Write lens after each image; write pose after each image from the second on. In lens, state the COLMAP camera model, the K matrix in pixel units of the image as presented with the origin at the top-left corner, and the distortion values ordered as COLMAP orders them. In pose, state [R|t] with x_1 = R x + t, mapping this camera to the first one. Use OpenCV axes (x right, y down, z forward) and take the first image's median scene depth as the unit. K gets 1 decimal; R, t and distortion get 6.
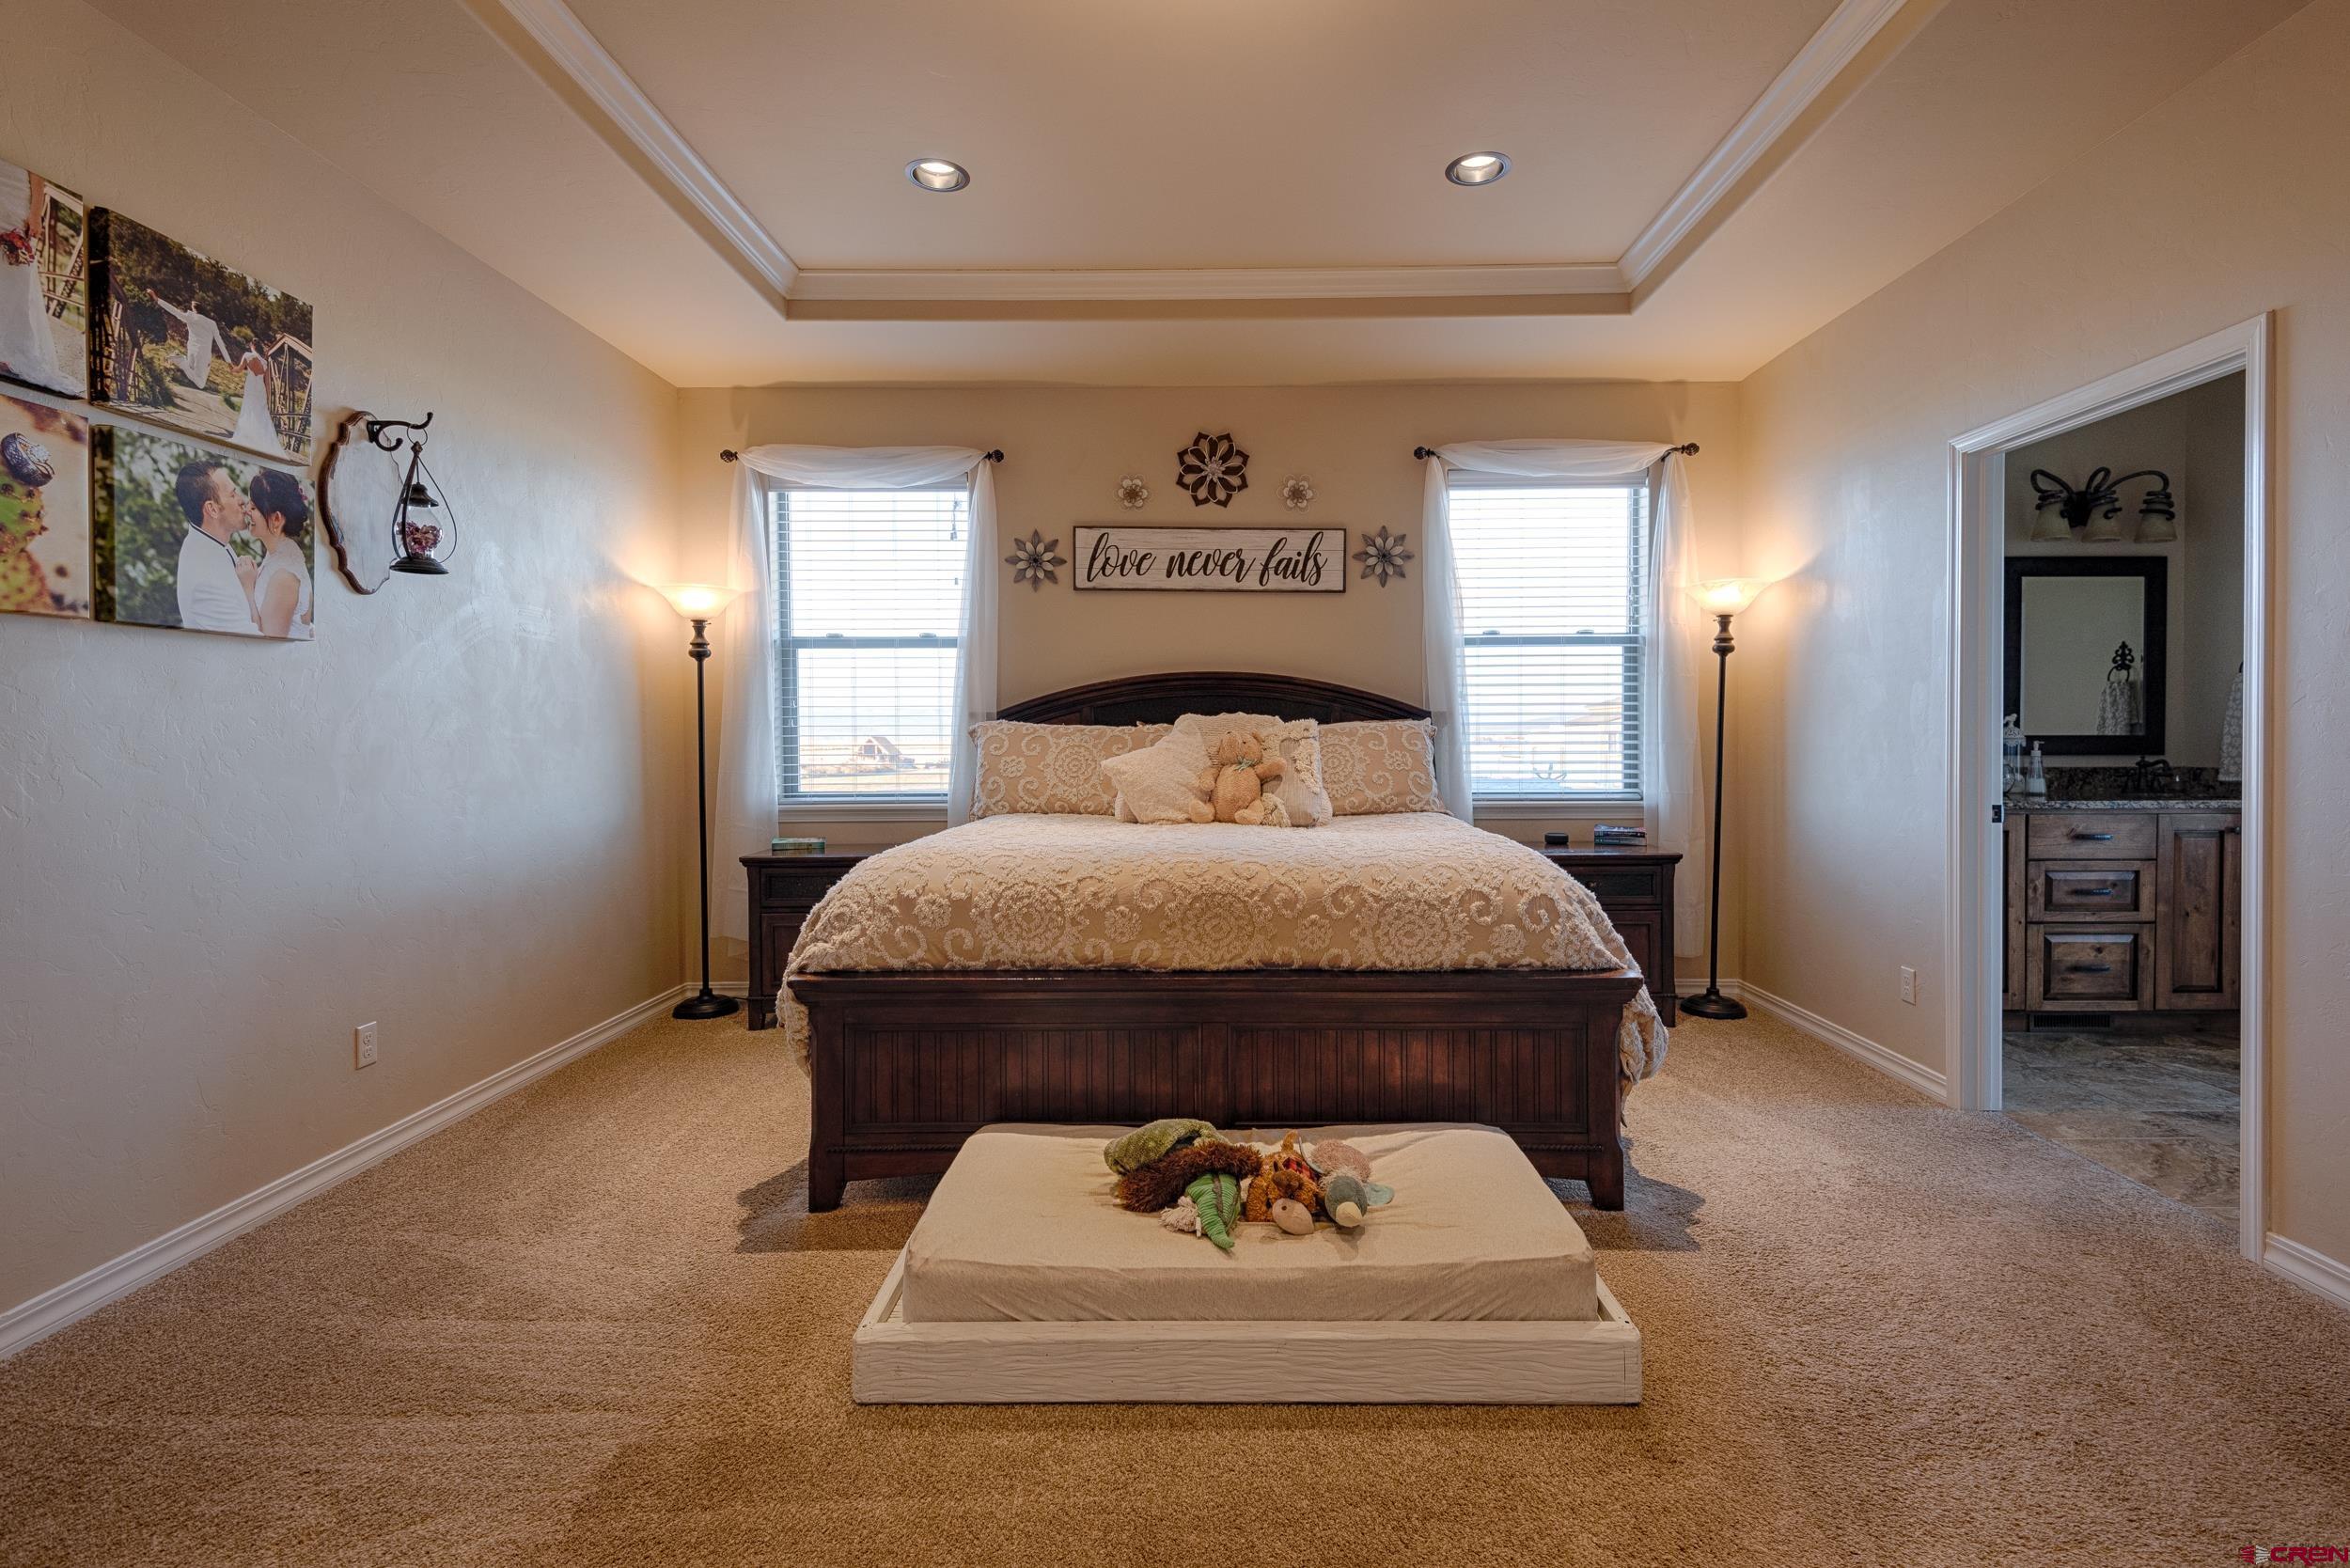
lens RADIAL K [[1087.3, 0, 1187.0], [0, 1087.3, 764.2], [0, 0, 1]] dist [0.023628, -0.010161]
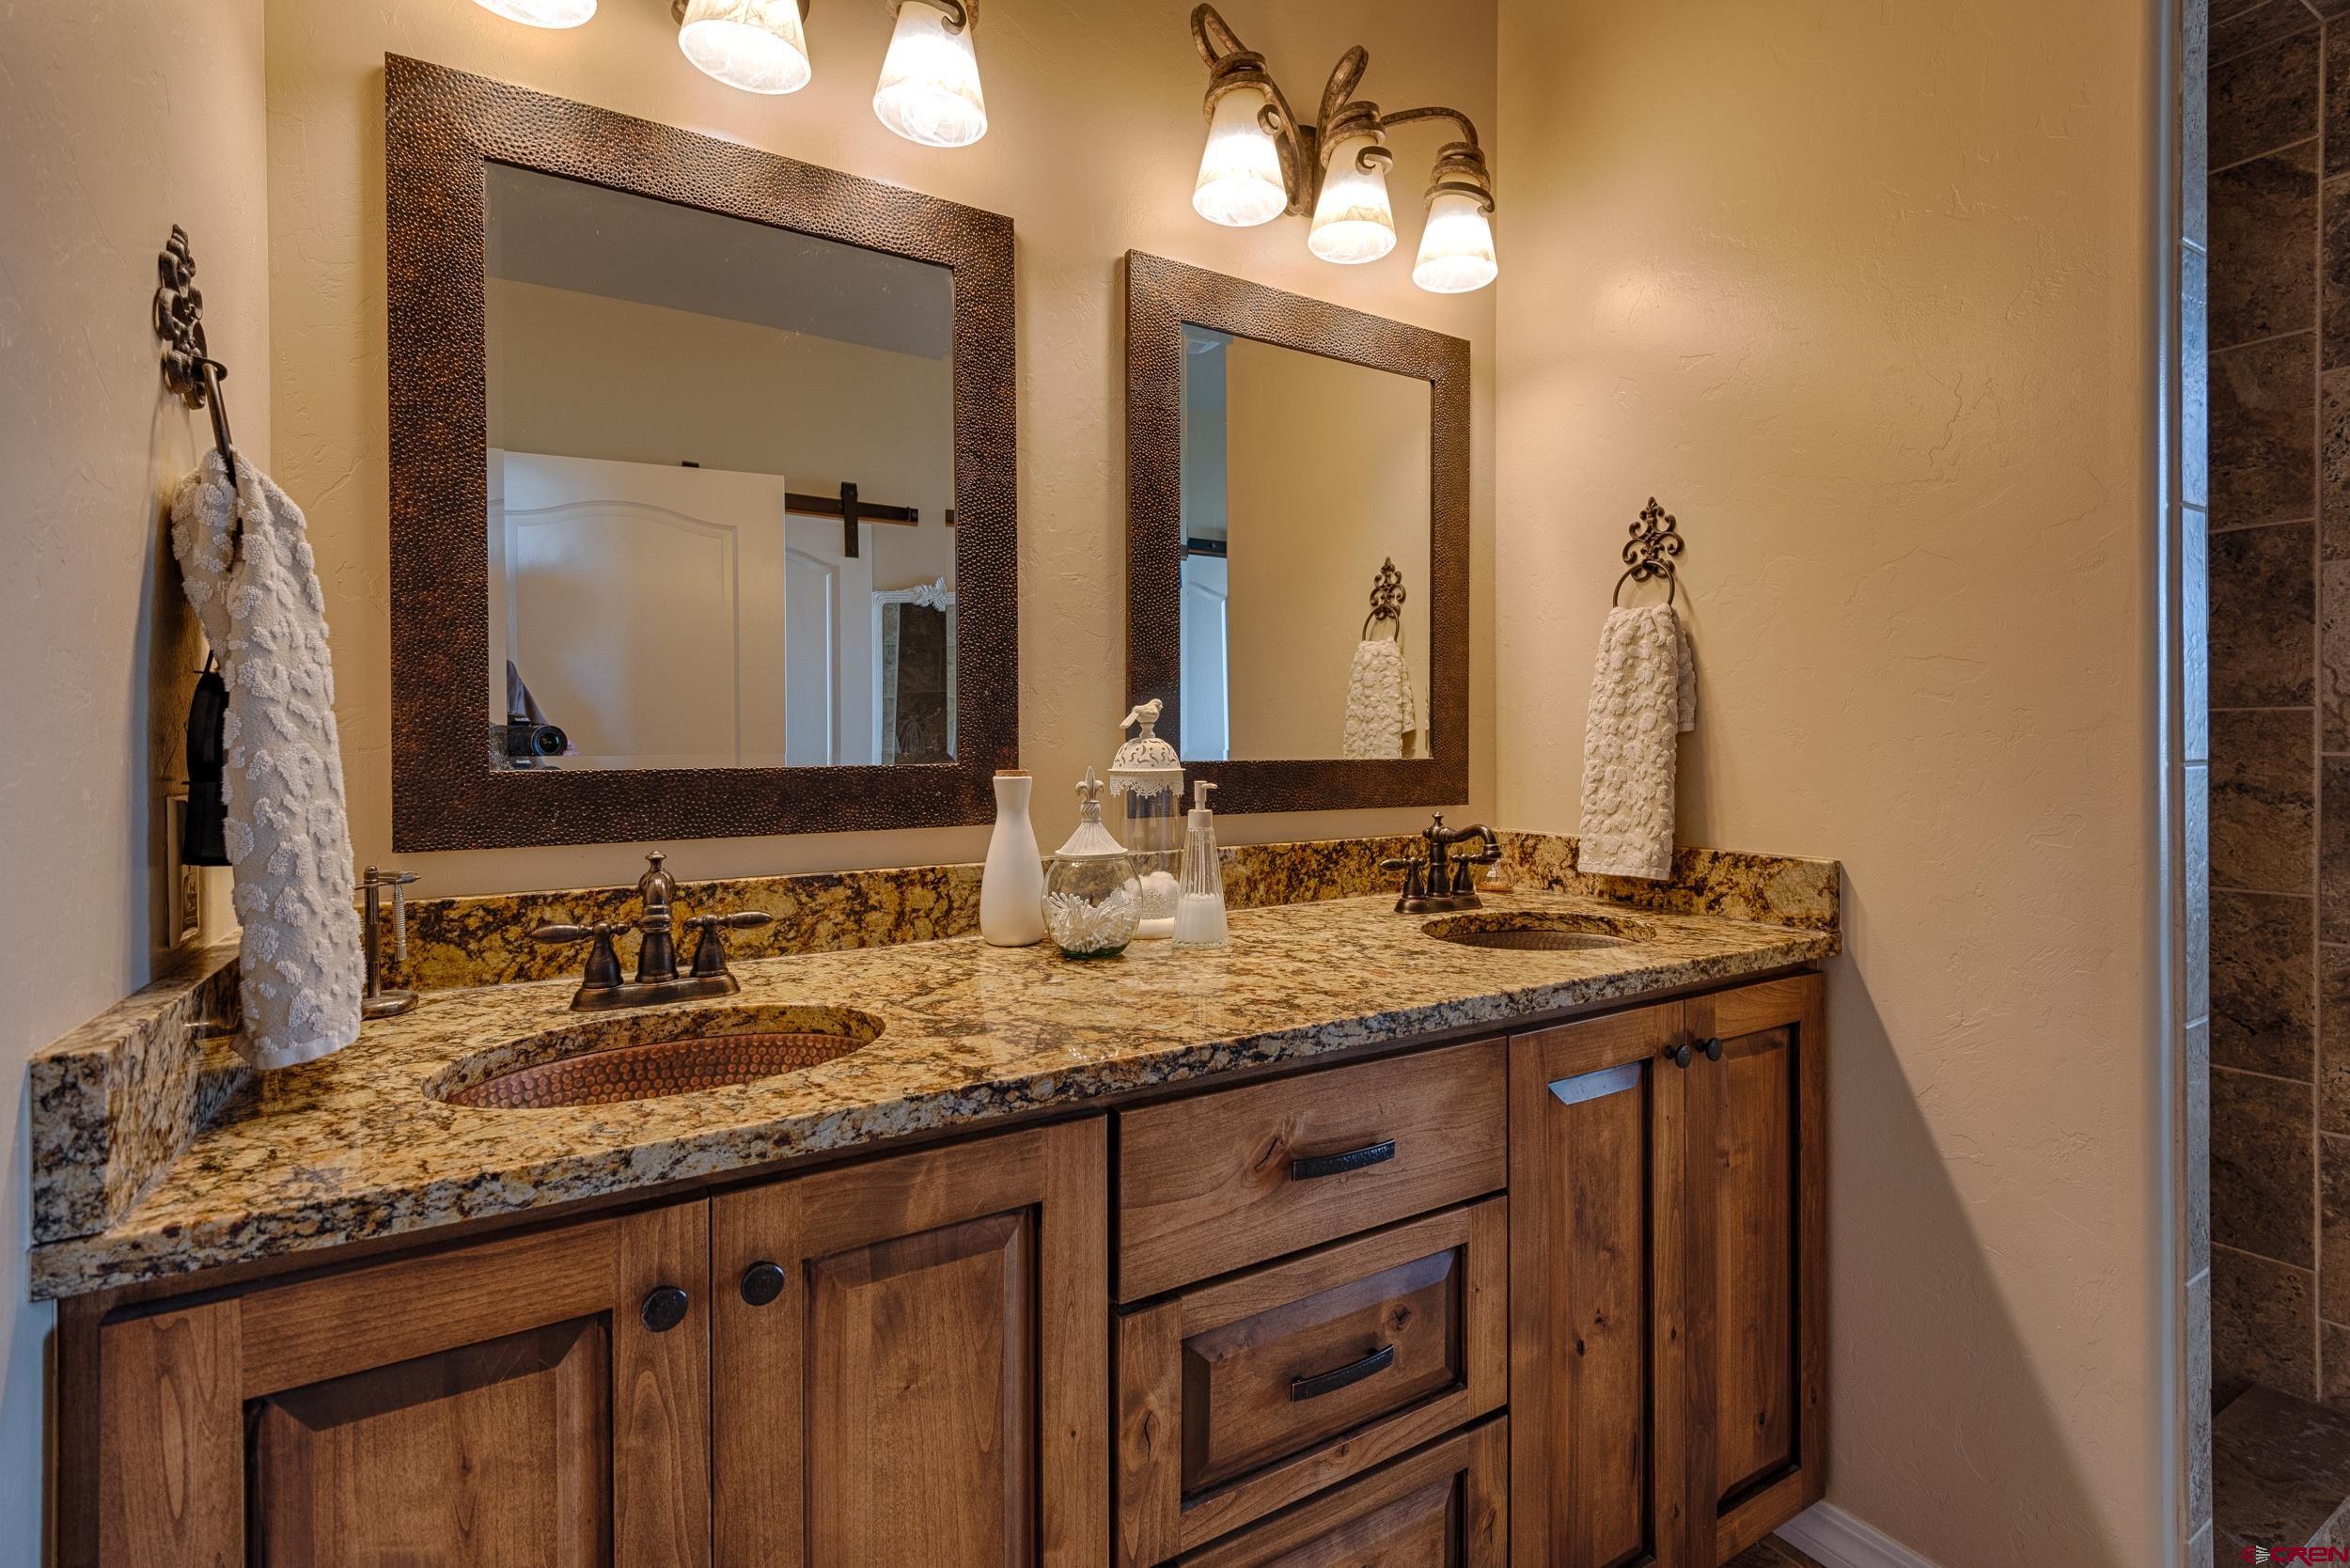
lens RADIAL K [[1087.3, 0, 1185.3], [0, 1087.3, 750.2], [0, 0, 1]] dist [0.023628, -0.010161]
pose [[0.857910, 0.001457, 0.513798, 0.626147], [0.012156, 0.999659, -0.023131, -0.022812], [-0.513657, 0.026090, 0.857599, 0.752803]]
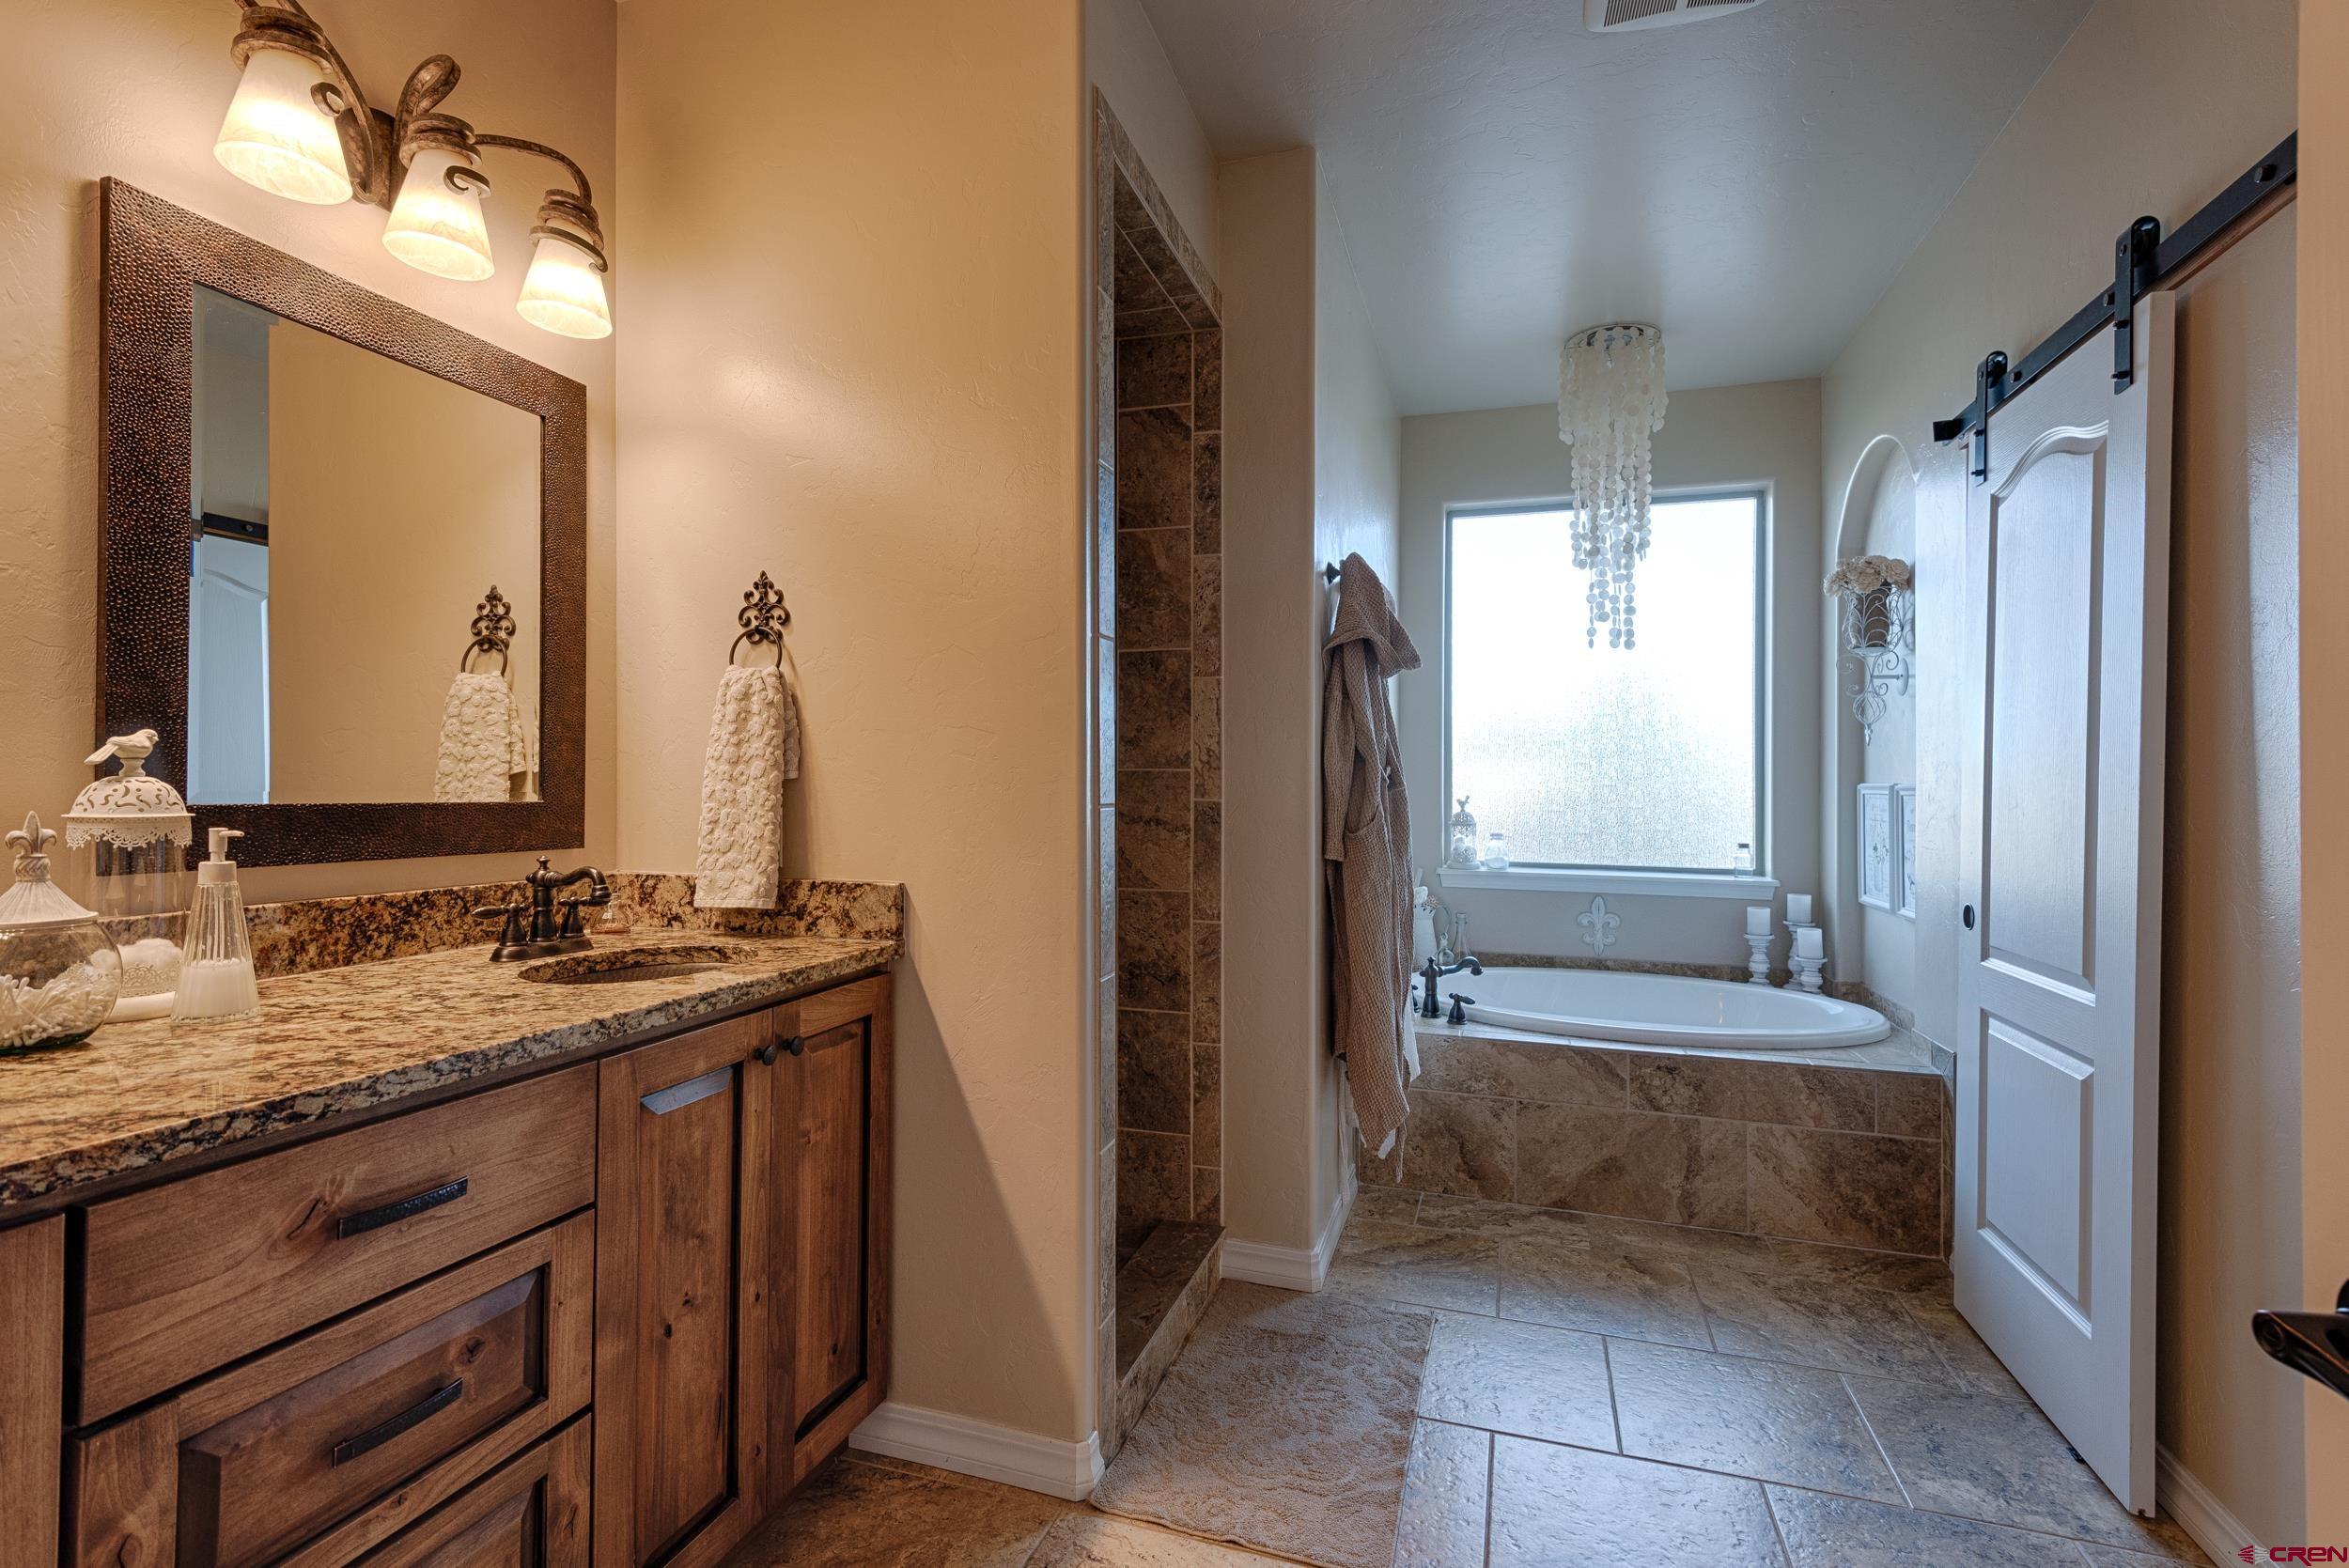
lens RADIAL K [[1086.7, 0, 1192.7], [0, 1086.7, 786.9], [0, 0, 1]] dist [0.023628, -0.010161]
pose [[0.290826, 0.010185, 0.956722, 0.598517], [0.016774, 0.999735, -0.015742, -0.023095], [-0.956629, 0.020626, 0.290578, 0.706220]]
